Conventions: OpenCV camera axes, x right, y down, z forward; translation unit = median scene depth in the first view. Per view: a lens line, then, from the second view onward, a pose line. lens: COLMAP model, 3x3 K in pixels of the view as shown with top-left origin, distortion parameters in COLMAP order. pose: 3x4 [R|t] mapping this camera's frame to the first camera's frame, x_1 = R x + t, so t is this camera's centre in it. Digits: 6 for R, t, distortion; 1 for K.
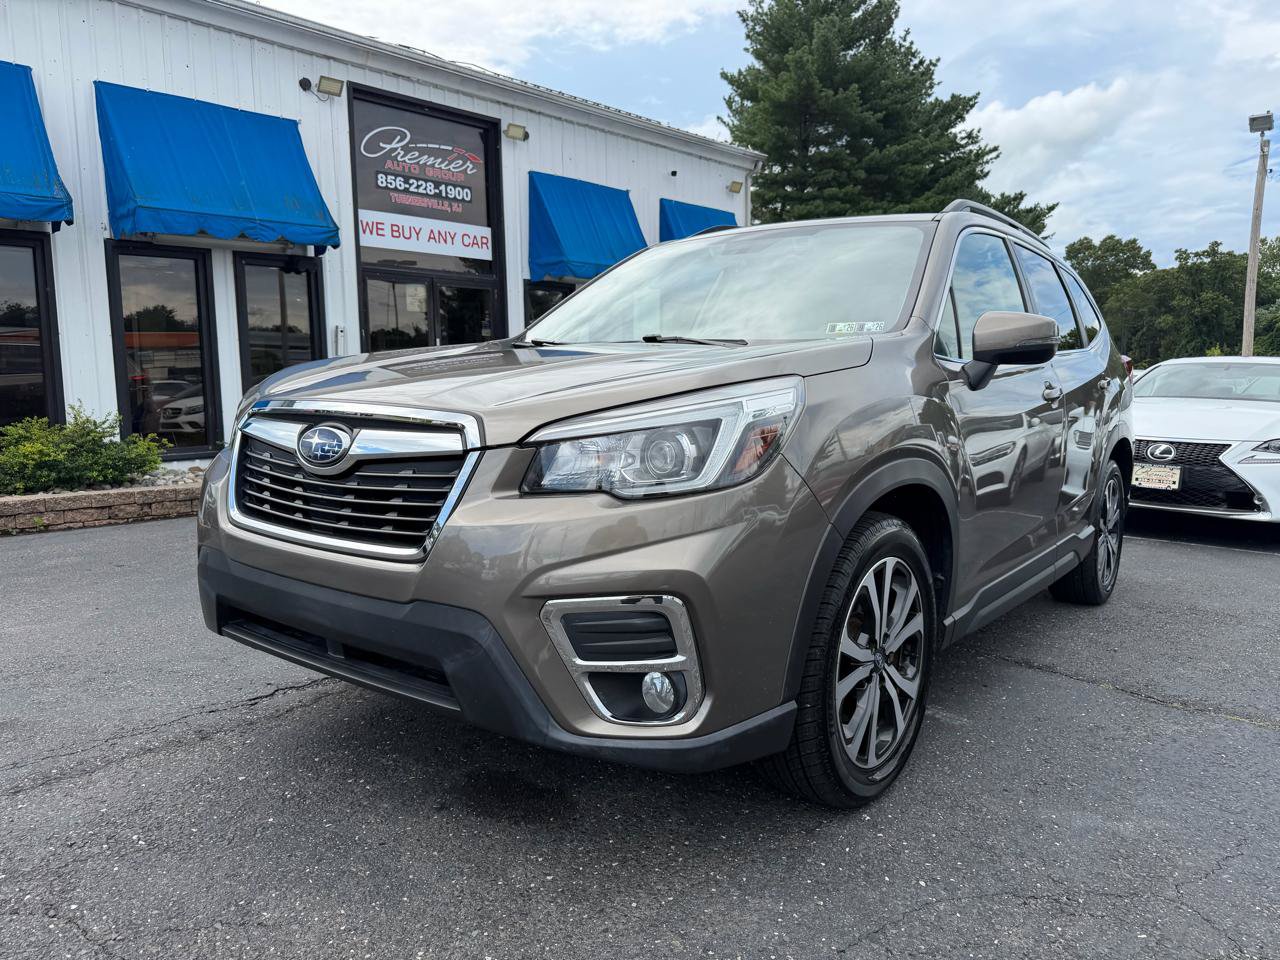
lens RADIAL K [[917.5, 0, 644.0], [0, 917.5, 481.4], [0, 0, 1]] dist [0.006364, -0.006148]
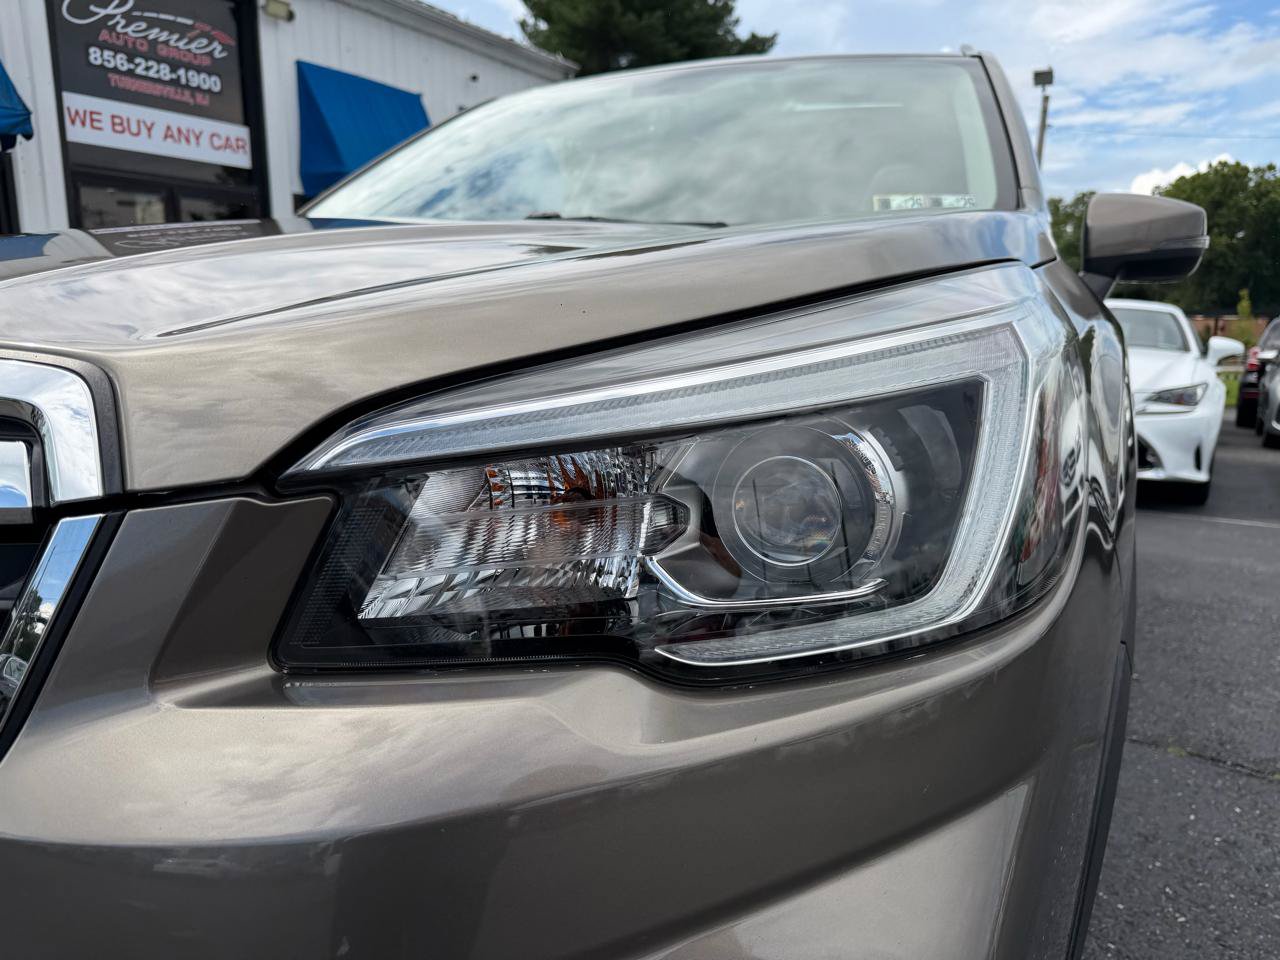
lens RADIAL K [[928.0, 0, 636.6], [0, 928.0, 485.3], [0, 0, 1]] dist [-0.010689, -0.006684]
pose [[0.977057, -0.028946, 0.211002, -0.015824], [0.016270, 0.997971, 0.061562, -0.009606], [-0.212356, -0.056716, 0.975545, 0.128663]]
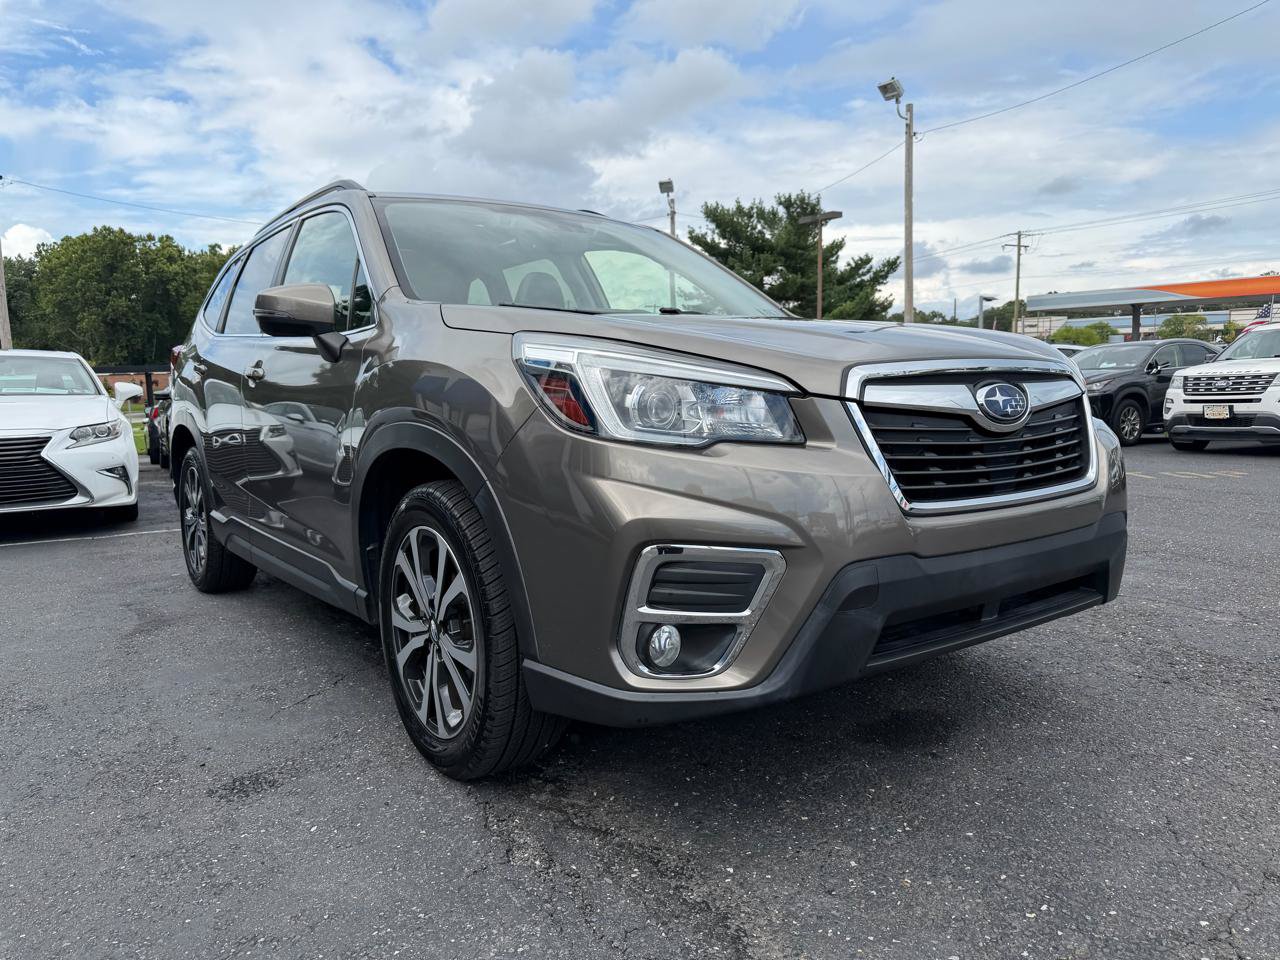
lens RADIAL K [[909.1, 0, 636.9], [0, 909.1, 491.5], [0, 0, 1]] dist [0.003715, -0.008874]
pose [[0.264506, -0.131628, 0.955359, -0.277328], [0.131645, 0.986297, 0.099443, -0.018606], [-0.955357, 0.099464, 0.278210, 0.222509]]
